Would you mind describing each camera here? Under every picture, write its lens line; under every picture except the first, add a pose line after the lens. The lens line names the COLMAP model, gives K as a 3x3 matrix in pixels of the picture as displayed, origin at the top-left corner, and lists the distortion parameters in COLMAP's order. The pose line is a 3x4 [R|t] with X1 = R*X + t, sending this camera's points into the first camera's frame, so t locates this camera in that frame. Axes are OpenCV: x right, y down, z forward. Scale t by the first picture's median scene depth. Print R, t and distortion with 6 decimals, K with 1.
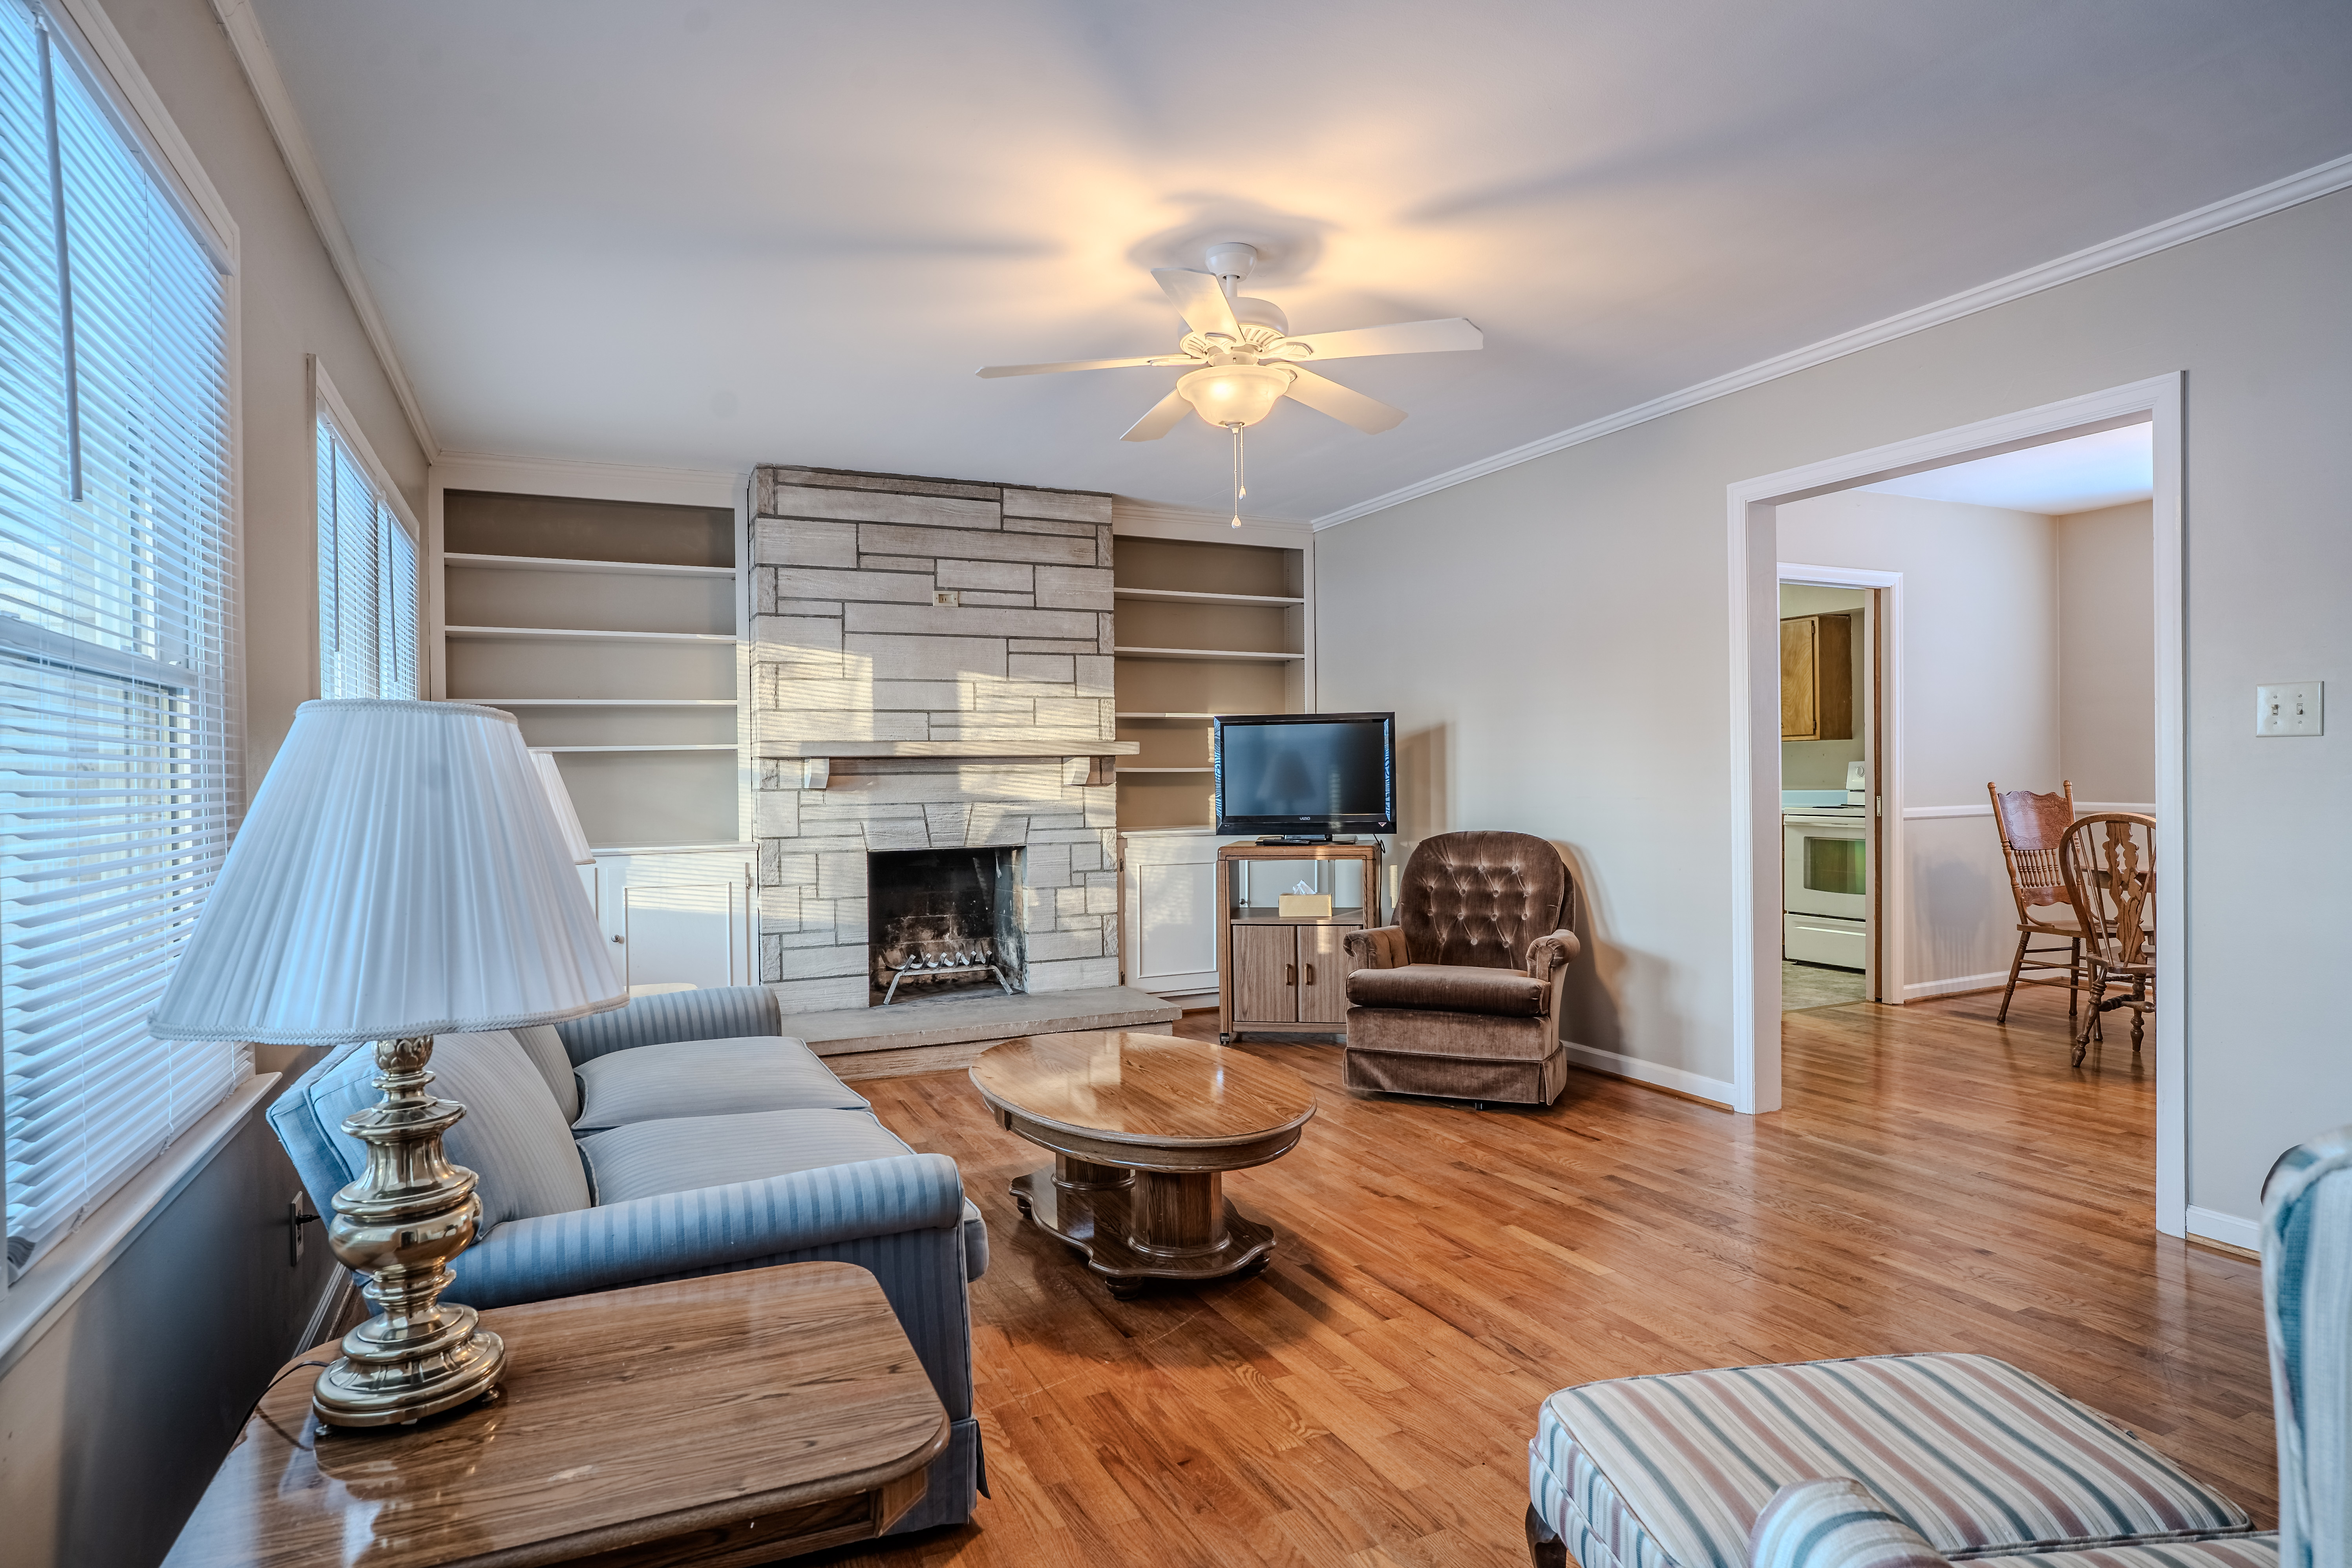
lens RADIAL K [[1318.7, 0, 1177.6], [0, 1318.7, 782.6], [0, 0, 1]] dist [-0.060489, 0.048088]
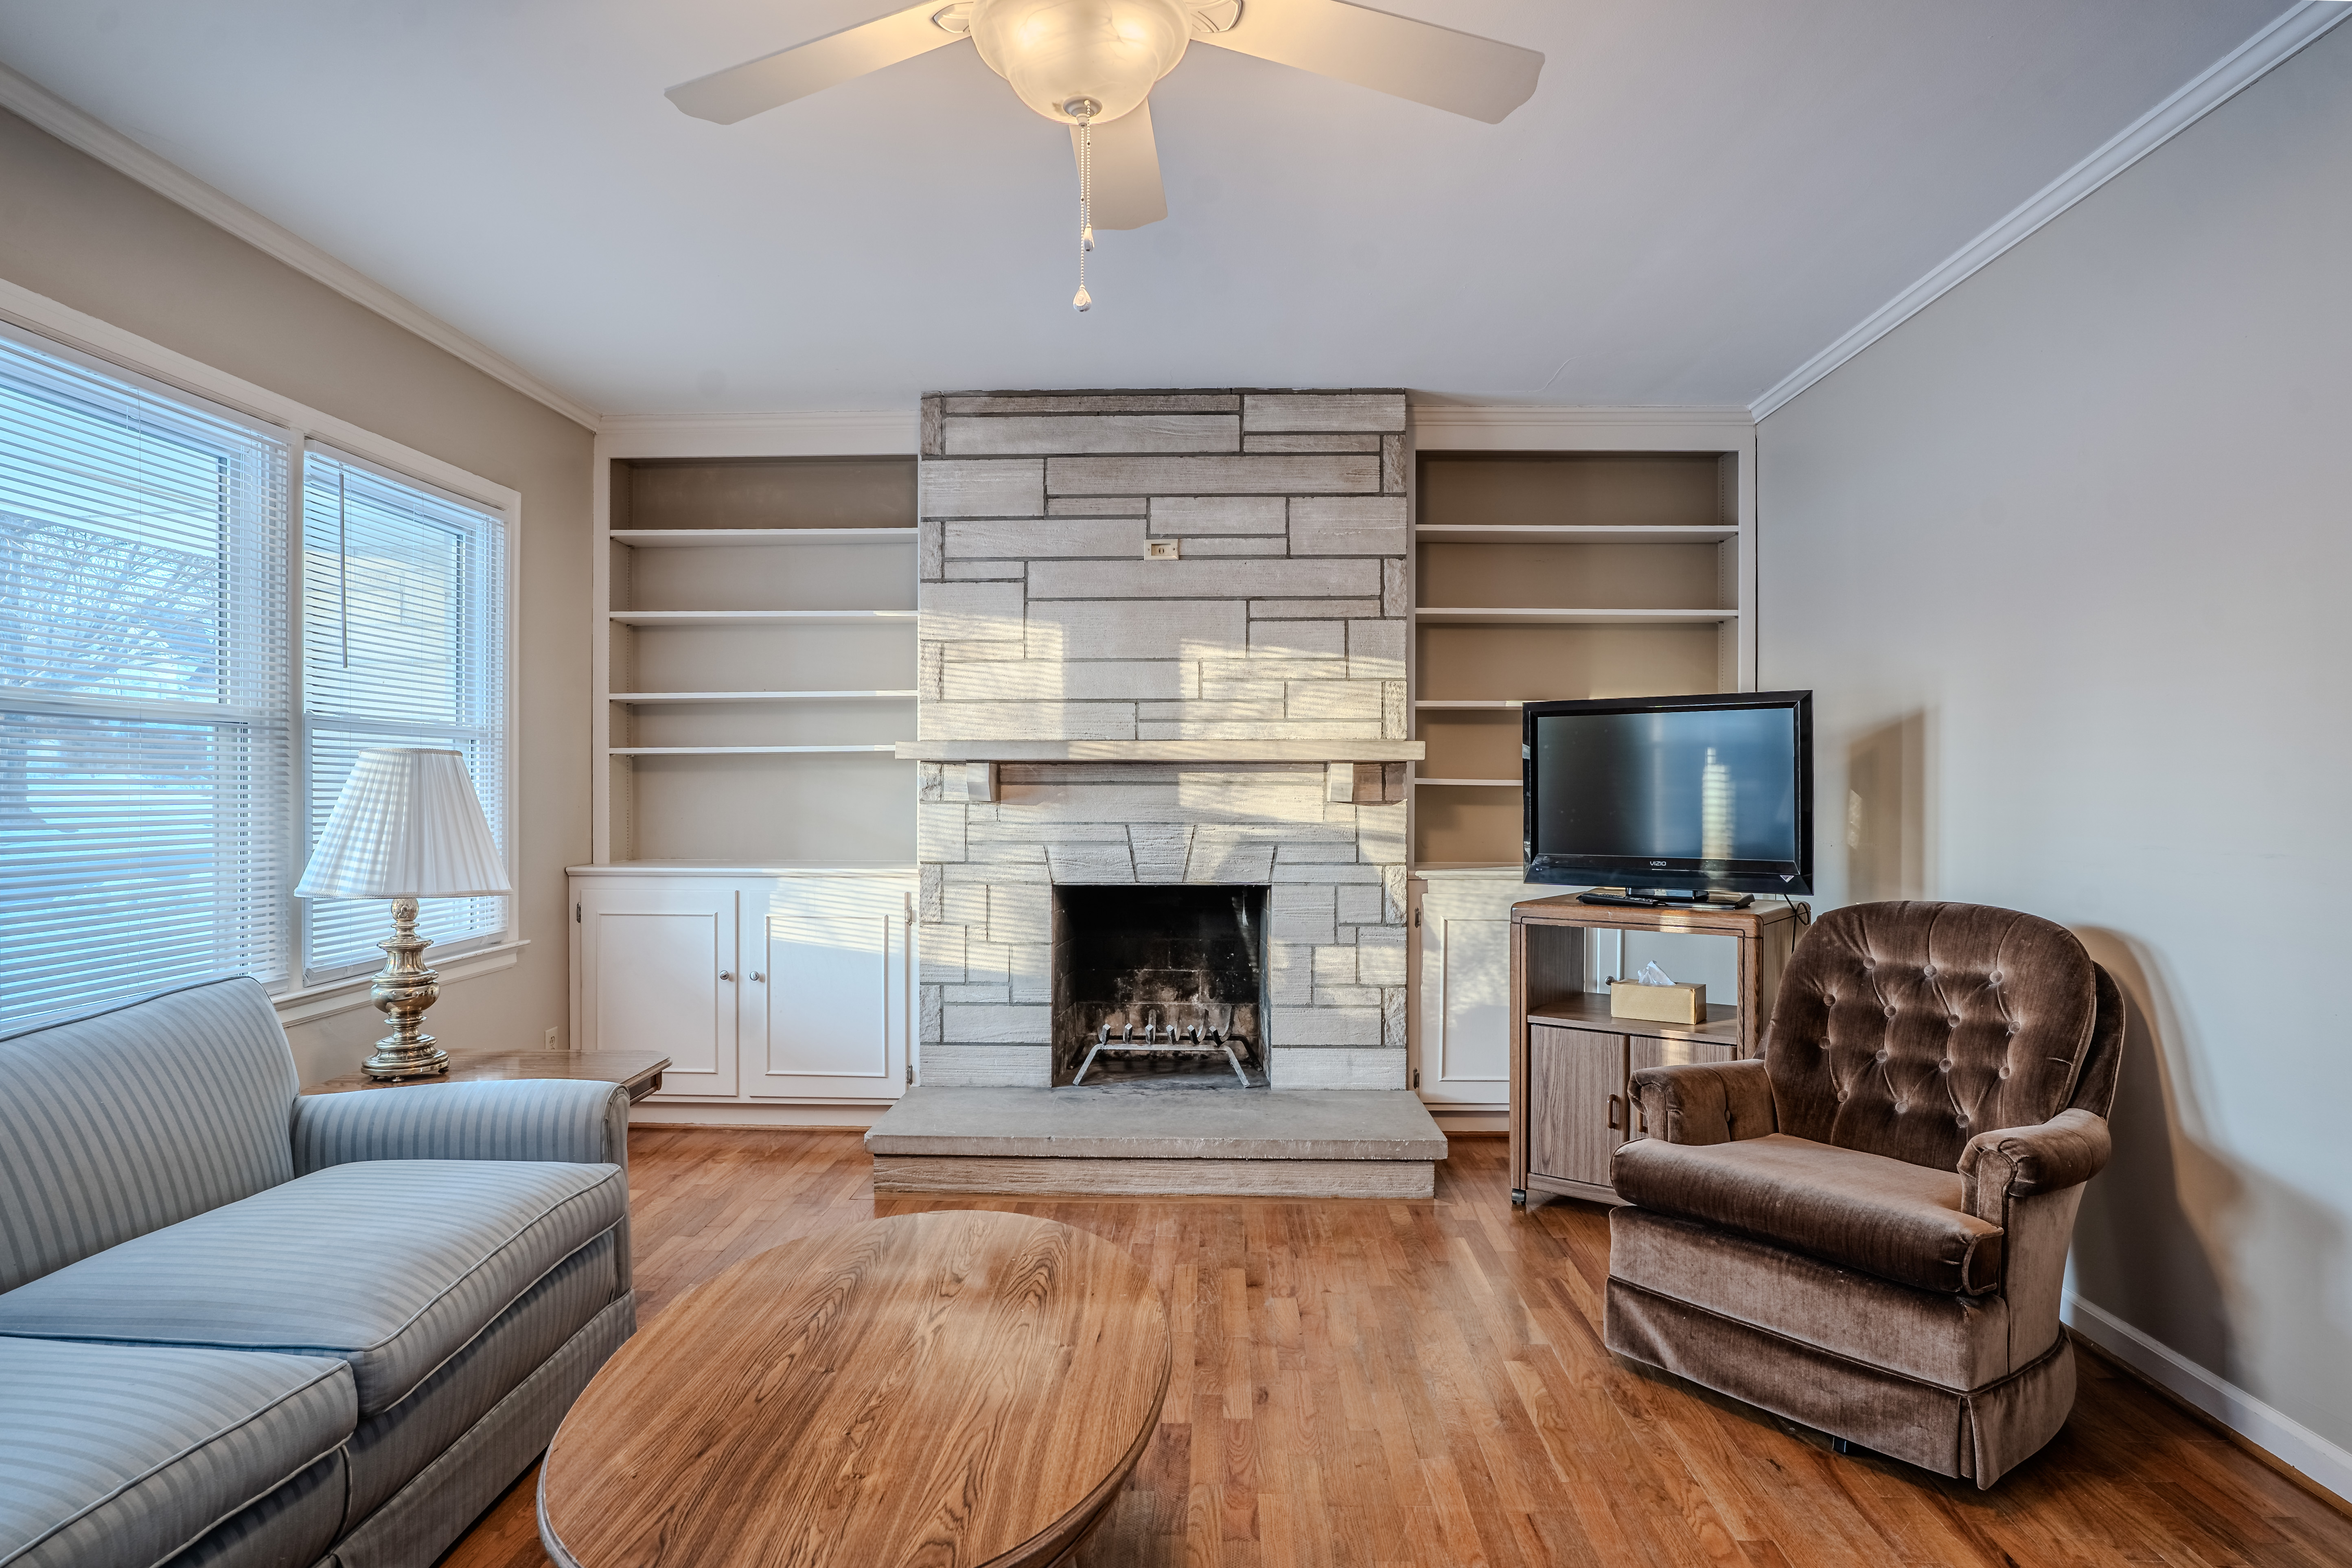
lens RADIAL K [[1353.0, 0, 1168.3], [0, 1353.0, 783.1], [0, 0, 1]] dist [-0.061485, 0.047728]
pose [[0.886335, 0.012923, -0.462864, 0.188078], [-0.014678, 0.999892, -0.000191, -0.007461], [0.462811, 0.006963, 0.886430, 0.331853]]
